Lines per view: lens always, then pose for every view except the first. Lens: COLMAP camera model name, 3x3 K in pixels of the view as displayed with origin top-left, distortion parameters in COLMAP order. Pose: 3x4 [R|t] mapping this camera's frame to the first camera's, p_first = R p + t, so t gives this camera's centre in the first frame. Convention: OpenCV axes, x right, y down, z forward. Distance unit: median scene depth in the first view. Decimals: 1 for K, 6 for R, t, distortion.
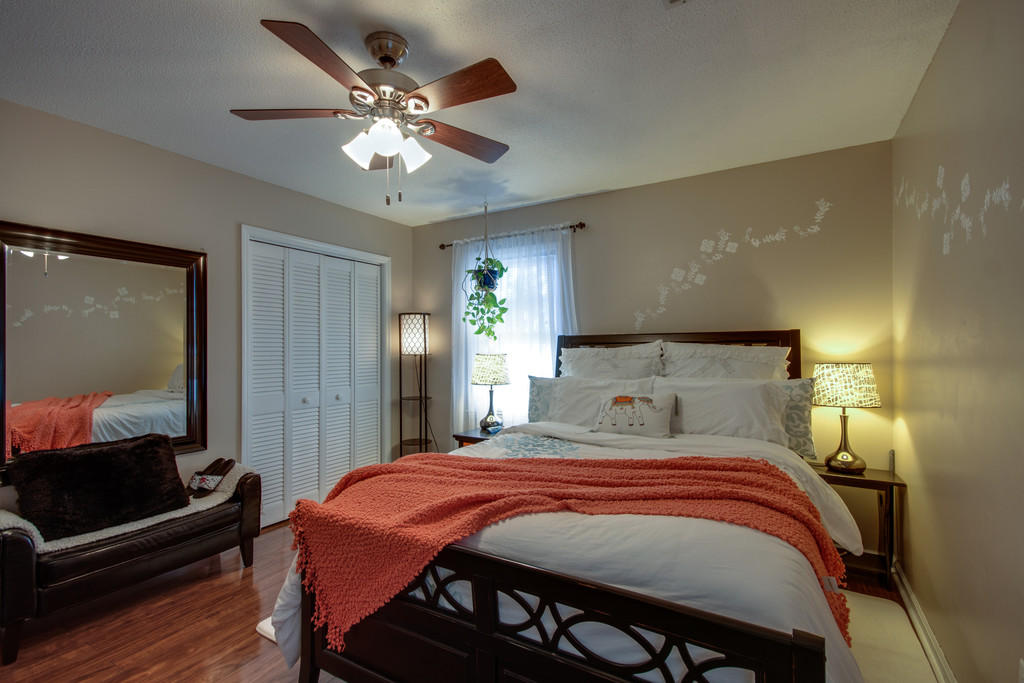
lens RADIAL K [[470.5, 0, 519.1], [0, 470.5, 340.7], [0, 0, 1]] dist [0.003058, -0.000108]
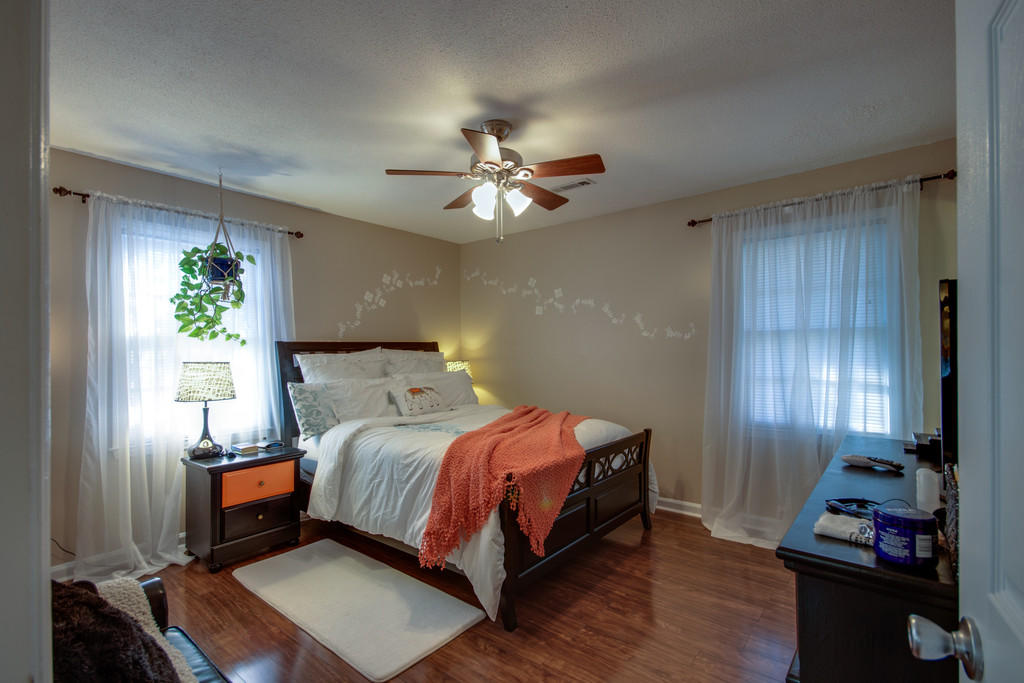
lens RADIAL K [[470.5, 0, 519.1], [0, 470.5, 340.7], [0, 0, 1]] dist [0.003058, -0.000108]
pose [[0.143422, 0.028614, 0.989248, -0.873132], [0.000157, 0.999581, -0.028936, 0.016880], [-0.989662, 0.004305, 0.143357, 0.410295]]
